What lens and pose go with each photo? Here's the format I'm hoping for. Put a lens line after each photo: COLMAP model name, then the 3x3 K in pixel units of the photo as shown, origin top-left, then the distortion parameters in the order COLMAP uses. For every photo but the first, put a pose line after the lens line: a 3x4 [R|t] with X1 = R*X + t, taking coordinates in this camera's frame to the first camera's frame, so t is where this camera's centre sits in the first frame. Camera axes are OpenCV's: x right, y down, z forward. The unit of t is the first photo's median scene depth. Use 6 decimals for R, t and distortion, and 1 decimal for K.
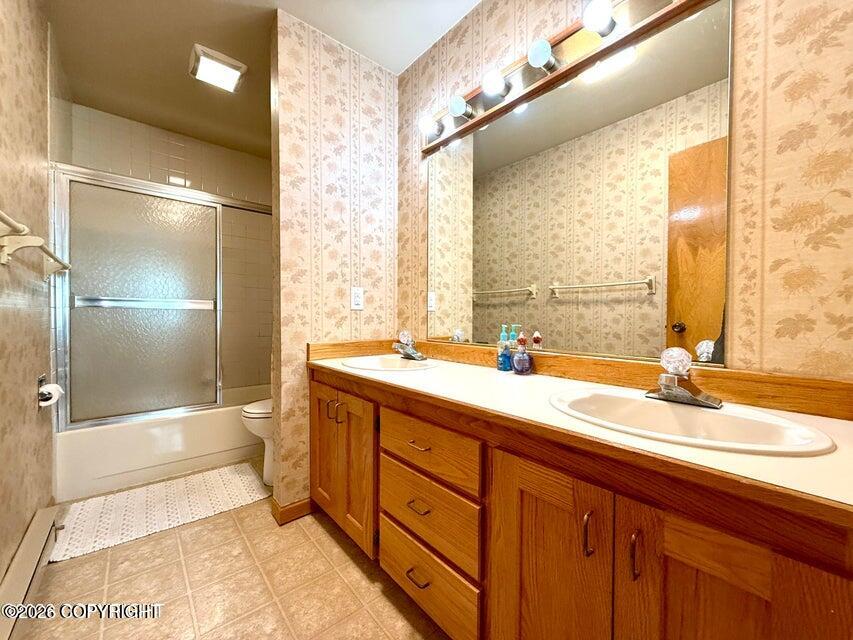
lens RADIAL K [[339.8, 0, 421.9], [0, 339.8, 321.7], [0, 0, 1]] dist [-0.000802, 0.000544]
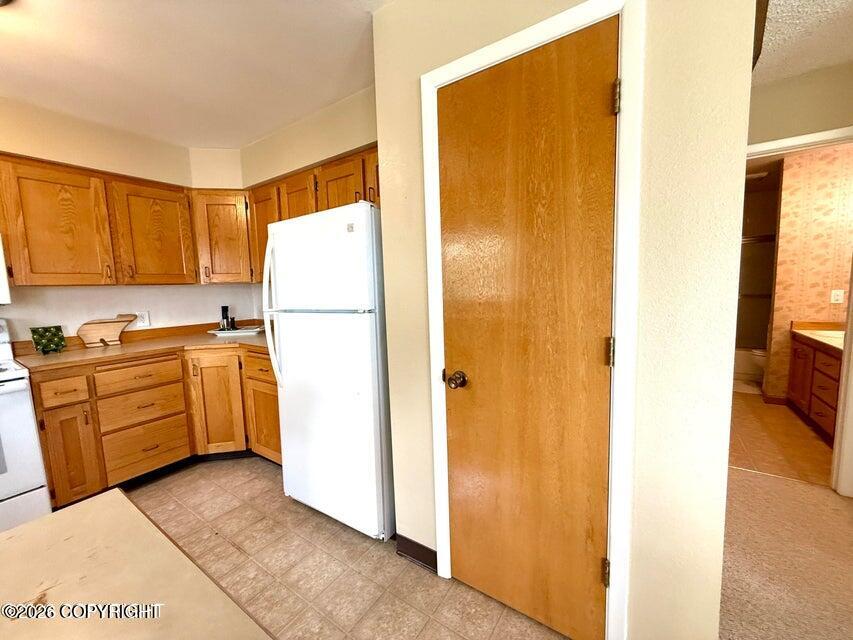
lens RADIAL K [[339.8, 0, 422.4], [0, 339.8, 321.6], [0, 0, 1]] dist [-0.000802, 0.000544]
pose [[0.259693, 0.086512, -0.961808, 0.968024], [0.015860, 0.995463, 0.093822, -0.145138], [0.965561, -0.039619, 0.257143, -1.522084]]
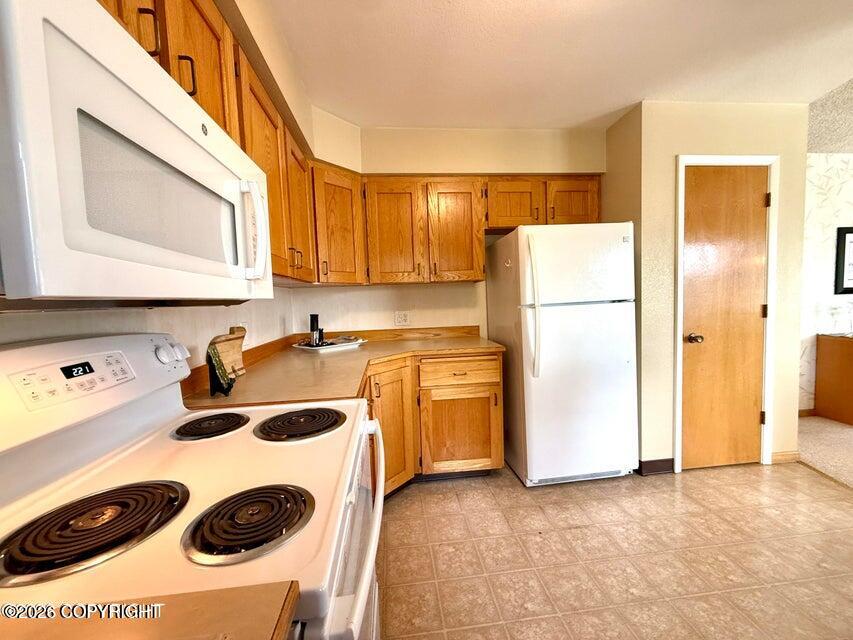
lens RADIAL K [[339.8, 0, 424.1], [0, 339.8, 322.3], [0, 0, 1]] dist [-0.000802, 0.000544]
pose [[0.820764, 0.002012, -0.571264, -2.331200], [0.033885, 0.998062, 0.052199, 0.029346], [0.570262, -0.062200, 0.819105, -6.999537]]
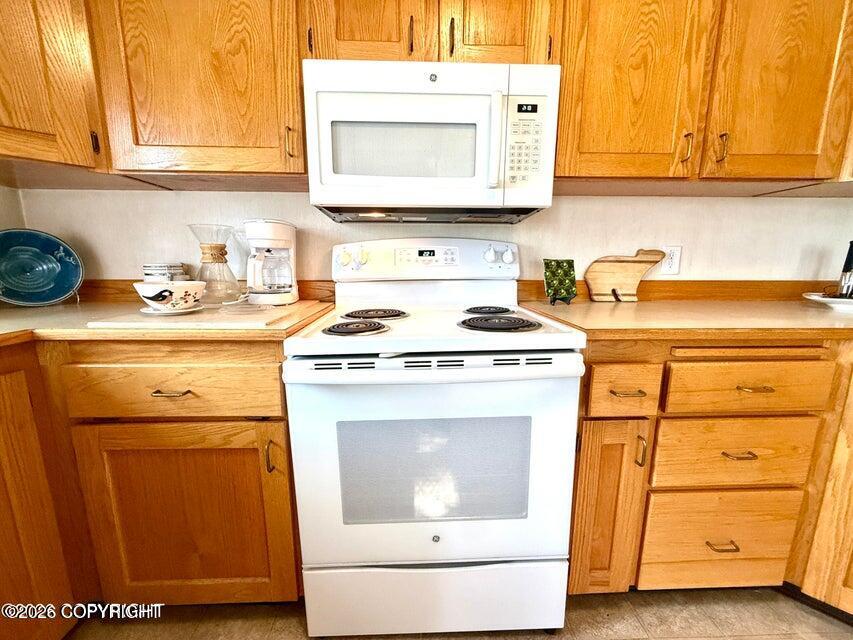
lens RADIAL K [[339.8, 0, 423.4], [0, 339.8, 322.5], [0, 0, 1]] dist [-0.000802, 0.000544]
pose [[-0.619011, 0.134036, -0.773860, -2.137195], [-0.018091, 0.982634, 0.184668, 0.336820], [0.785174, 0.128312, -0.605837, -4.690713]]
